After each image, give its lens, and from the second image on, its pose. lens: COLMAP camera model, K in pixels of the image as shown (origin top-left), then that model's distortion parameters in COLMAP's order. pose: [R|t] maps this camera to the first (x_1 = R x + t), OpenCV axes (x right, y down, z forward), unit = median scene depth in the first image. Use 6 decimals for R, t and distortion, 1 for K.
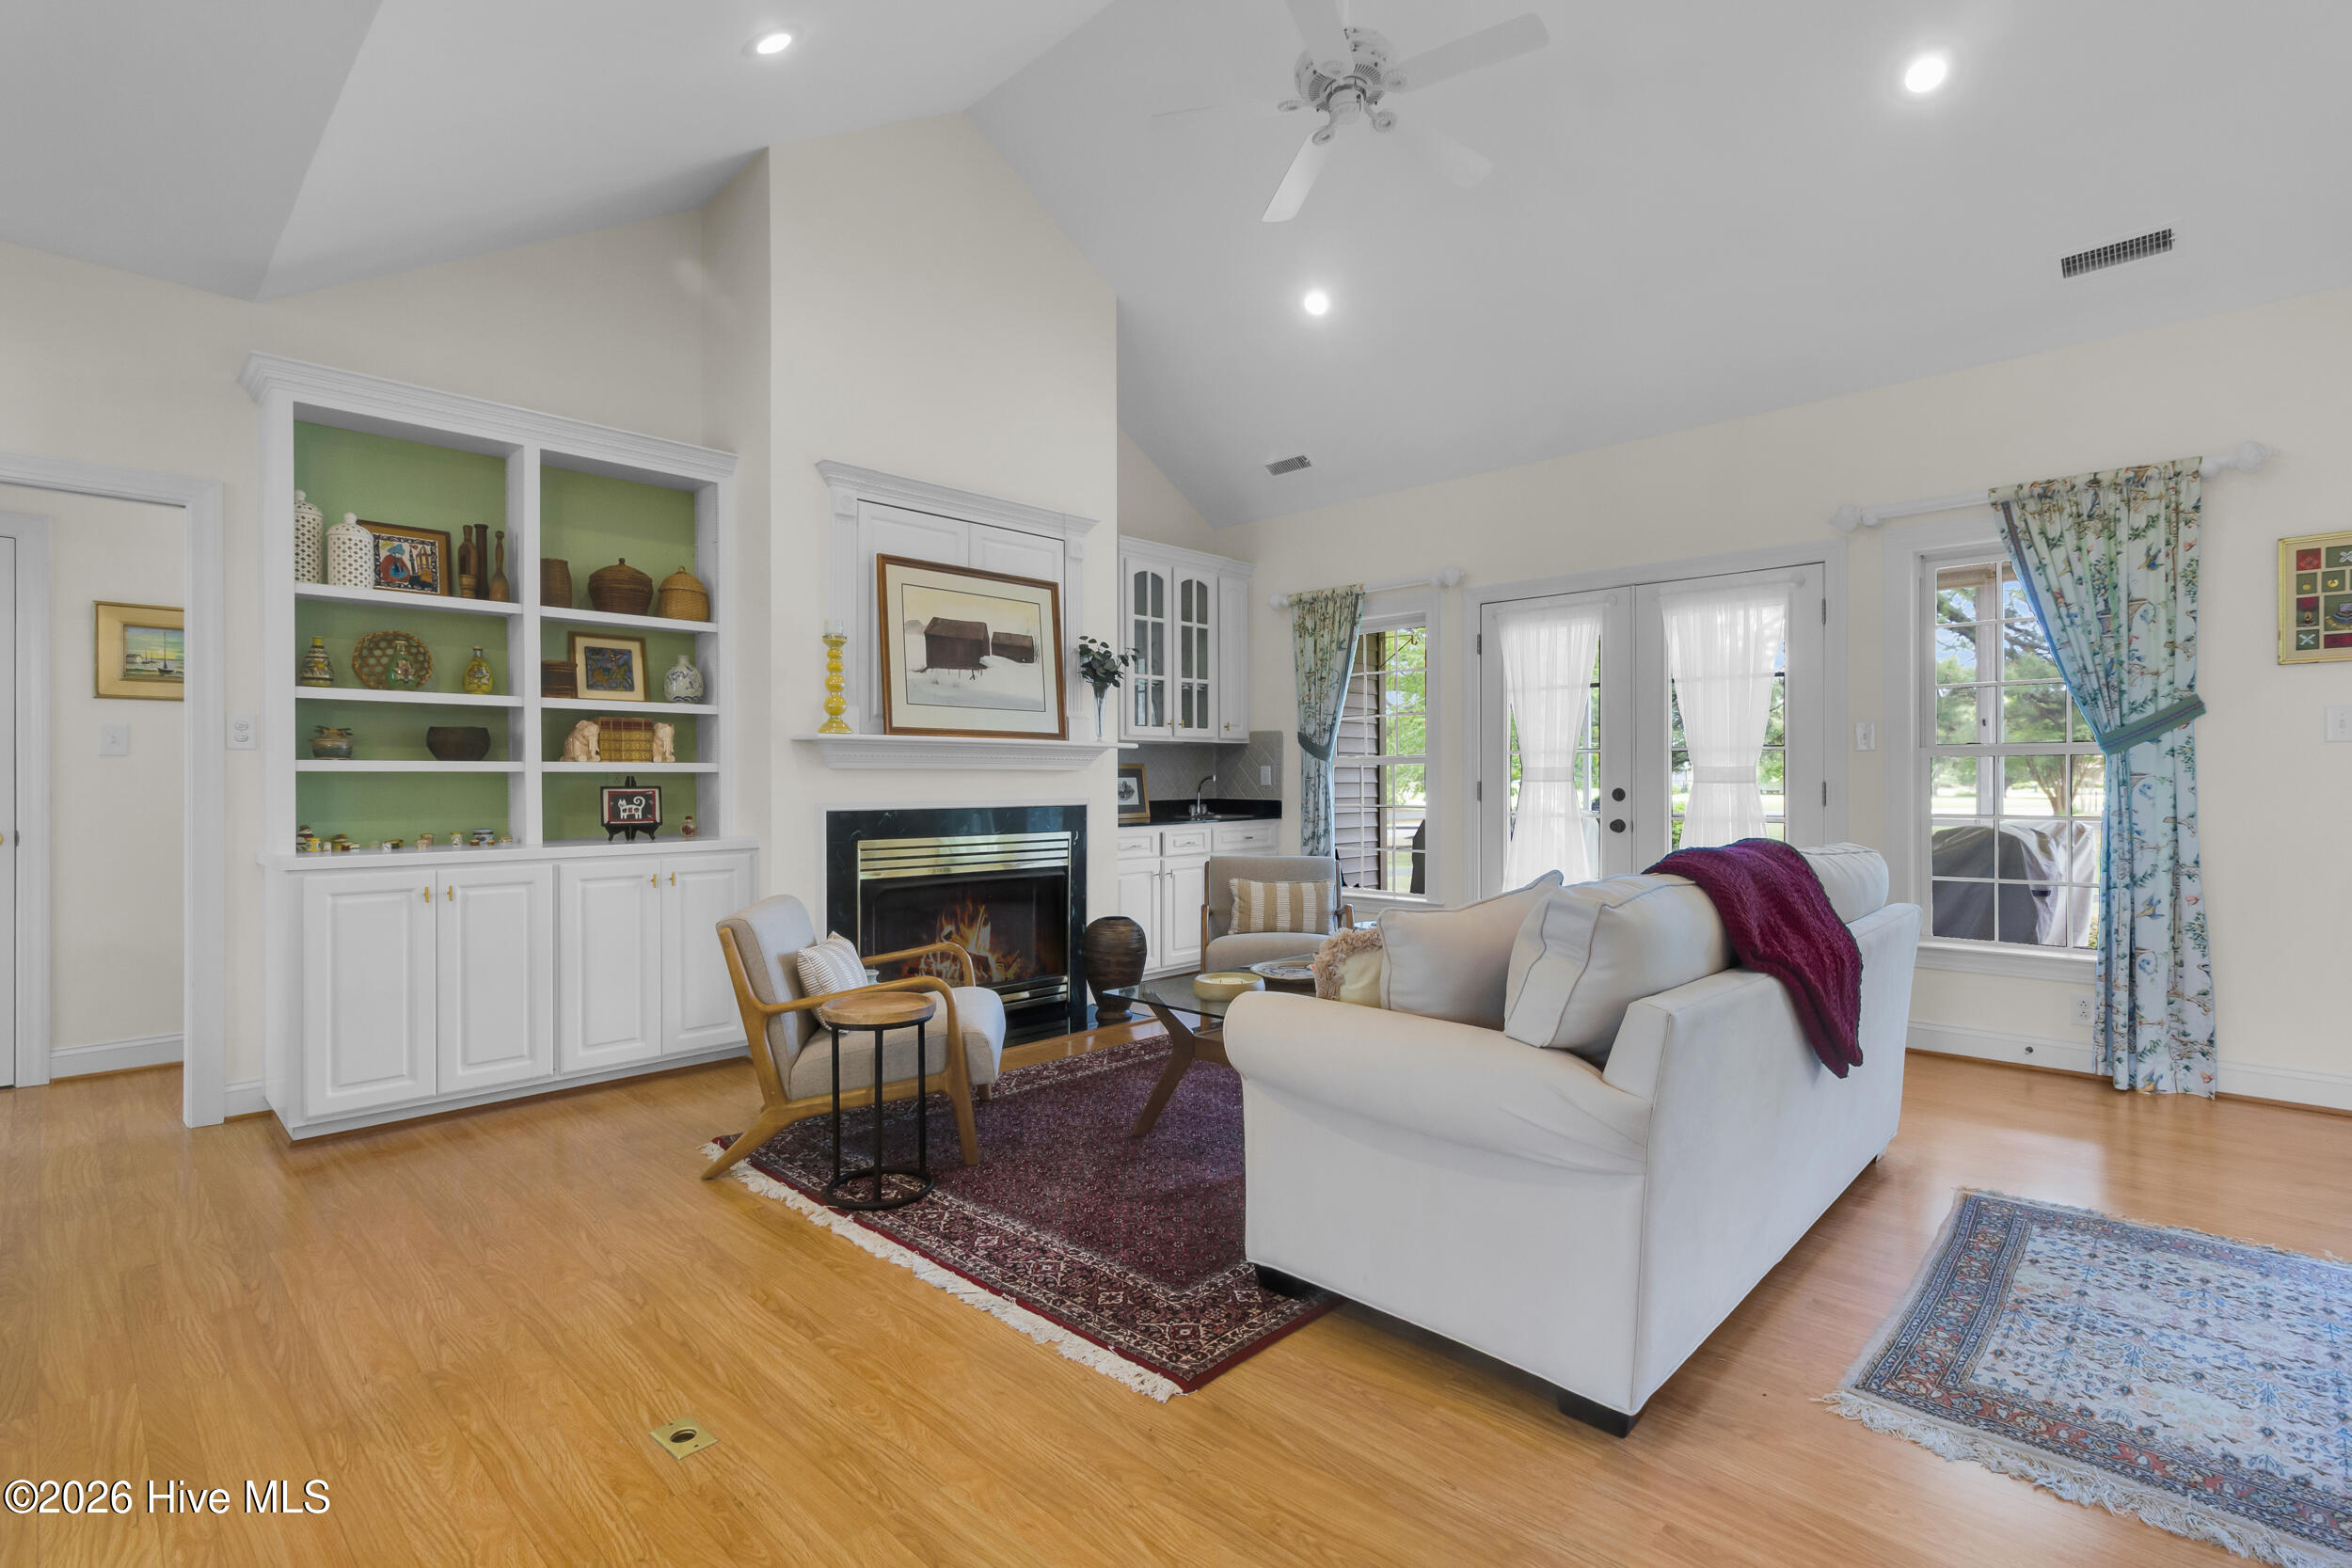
lens RADIAL K [[1095.8, 0, 1175.4], [0, 1095.8, 783.5], [0, 0, 1]] dist [0.004879, 0.000335]
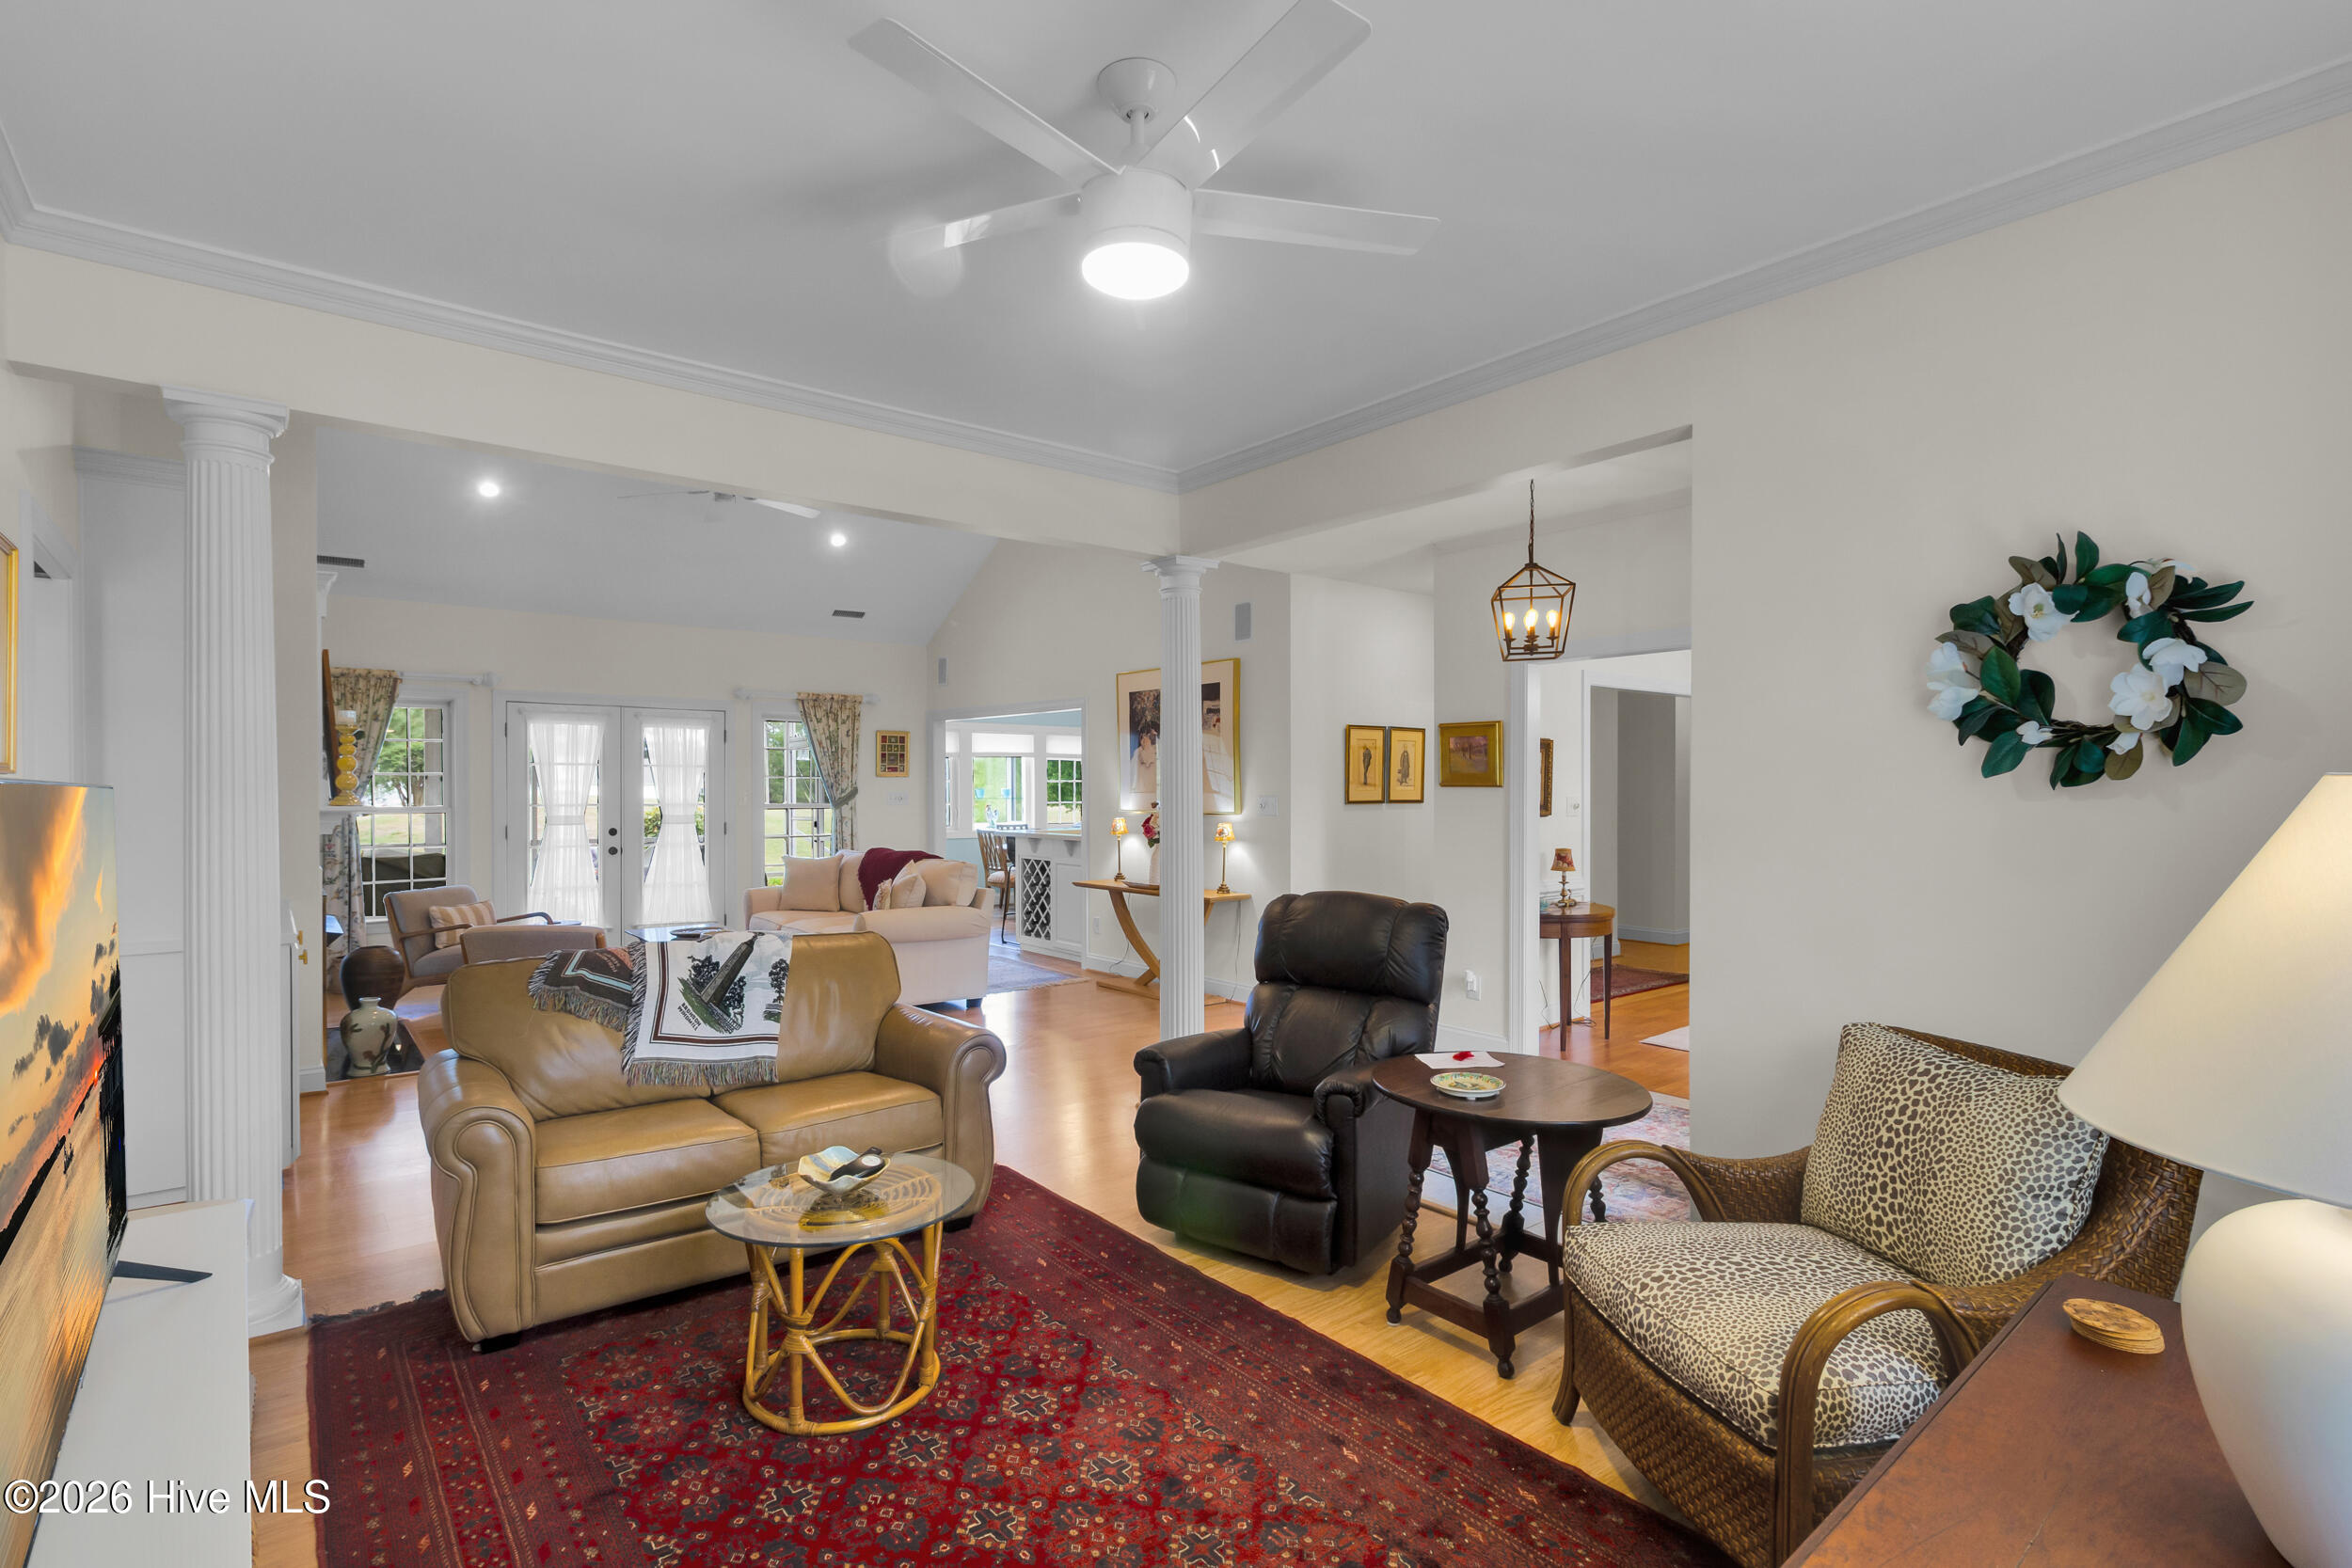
lens RADIAL K [[1095.8, 0, 1164.0], [0, 1095.8, 801.9], [0, 0, 1]] dist [0.004879, 0.000335]
pose [[0.121586, -0.009476, 0.992536, -1.496110], [0.002523, 0.999954, 0.009237, -0.062627], [-0.992578, 0.001381, 0.121604, -0.035841]]
